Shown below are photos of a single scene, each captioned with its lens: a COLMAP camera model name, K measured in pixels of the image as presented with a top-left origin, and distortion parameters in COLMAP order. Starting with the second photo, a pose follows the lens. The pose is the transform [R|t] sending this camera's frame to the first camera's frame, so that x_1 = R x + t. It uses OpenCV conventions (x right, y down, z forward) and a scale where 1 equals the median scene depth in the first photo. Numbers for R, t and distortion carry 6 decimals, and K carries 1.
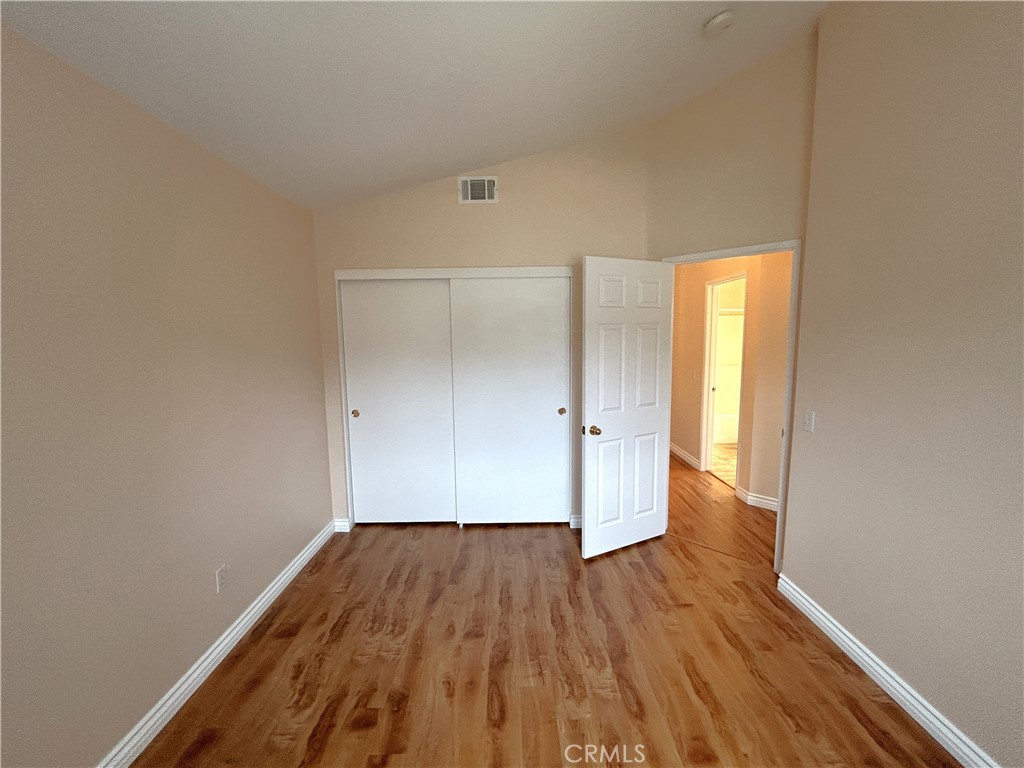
lens RADIAL K [[415.3, 0, 507.6], [0, 415.3, 383.0], [0, 0, 1]] dist [-0.001419, 0.002790]
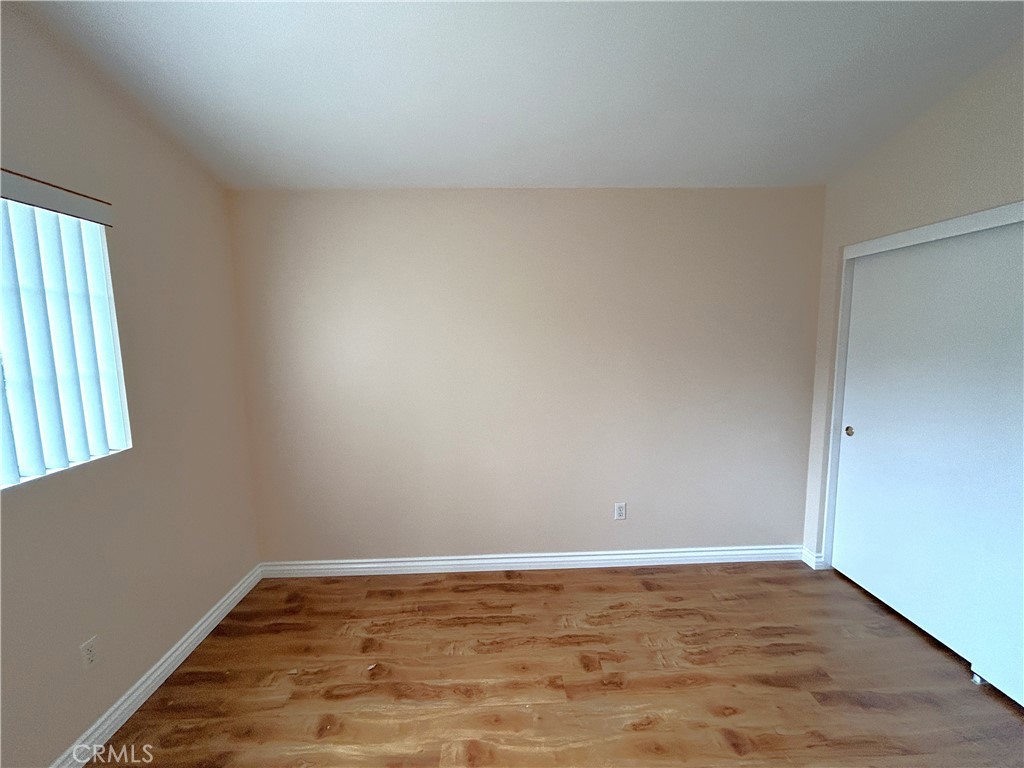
lens RADIAL K [[415.3, 0, 514.8], [0, 415.3, 382.5], [0, 0, 1]] dist [-0.001419, 0.002790]
pose [[0.031775, 0.123149, -0.991879, 0.515402], [-0.097095, 0.988067, 0.119565, -0.066051], [0.994768, 0.092507, 0.043353, 0.480079]]
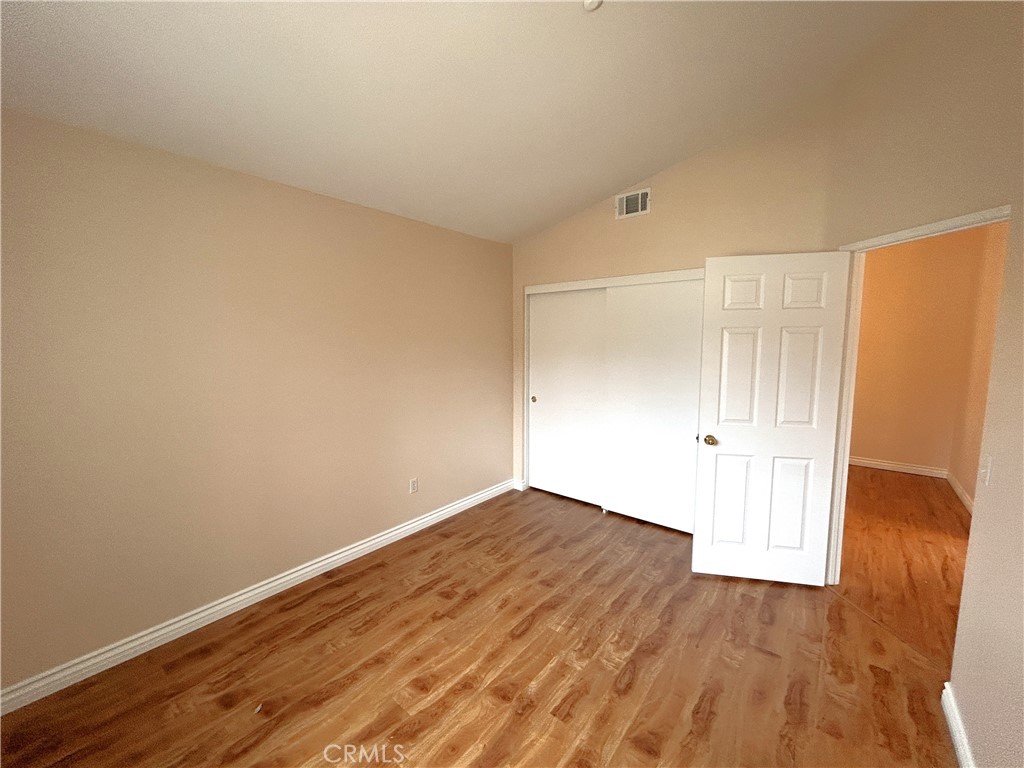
lens RADIAL K [[415.3, 0, 509.6], [0, 415.3, 382.1], [0, 0, 1]] dist [-0.001419, 0.002790]
pose [[0.771981, 0.078917, -0.630728, 0.514585], [-0.081107, 0.996382, 0.025397, -0.006045], [0.630450, 0.031551, 0.775589, -0.033270]]
